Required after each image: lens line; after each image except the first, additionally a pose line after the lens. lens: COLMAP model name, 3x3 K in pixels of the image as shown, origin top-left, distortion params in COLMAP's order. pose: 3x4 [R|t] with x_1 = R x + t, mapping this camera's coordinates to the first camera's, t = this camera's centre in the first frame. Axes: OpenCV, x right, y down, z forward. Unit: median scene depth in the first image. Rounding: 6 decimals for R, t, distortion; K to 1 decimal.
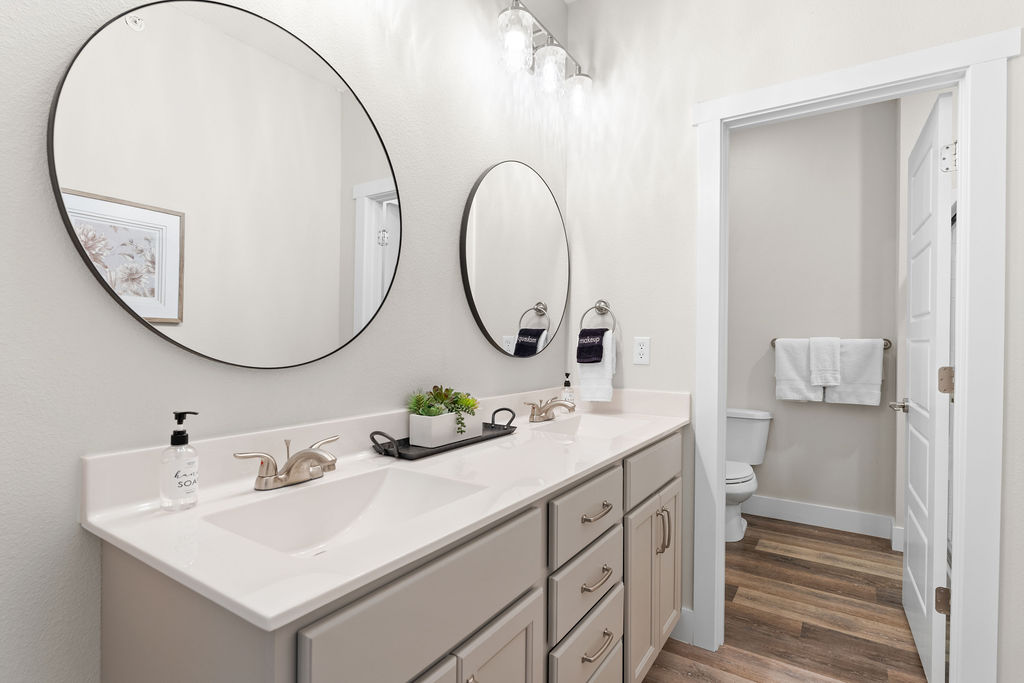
lens RADIAL K [[503.4, 0, 512.0], [0, 503.4, 341.5], [0, 0, 1]] dist [0.000993, 0.000261]
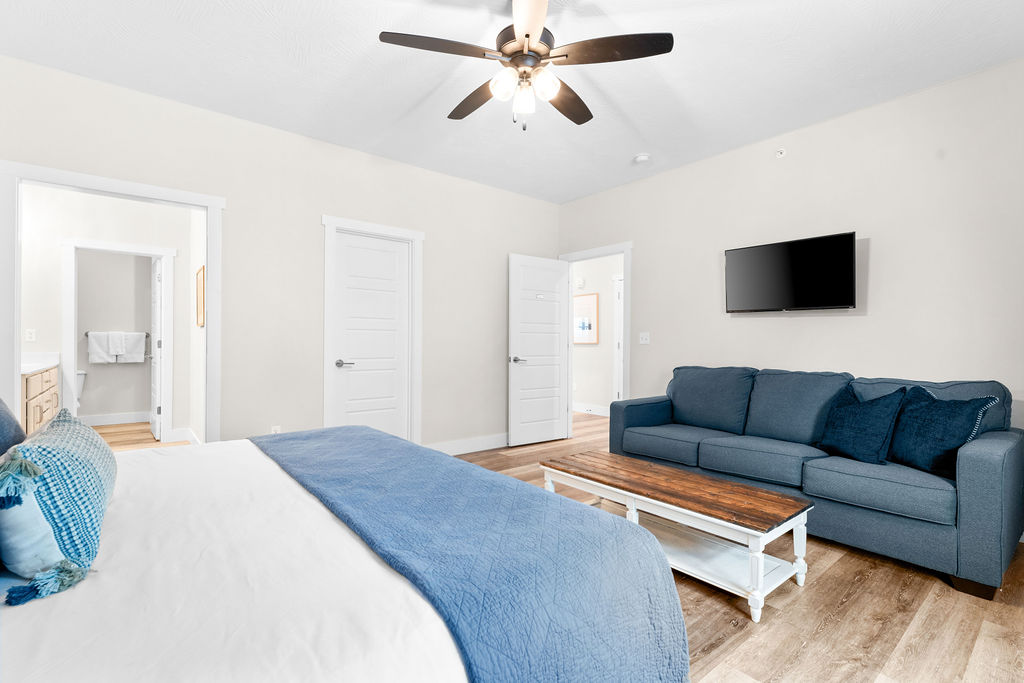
lens RADIAL K [[466.3, 0, 512.0], [0, 466.3, 341.5], [0, 0, 1]] dist [-0.000986, -0.000179]
pose [[0.300325, -0.003412, 0.953831, -0.749520], [-0.002999, 0.999985, 0.004521, 0.019356], [-0.953832, -0.004219, 0.300311, -1.173442]]
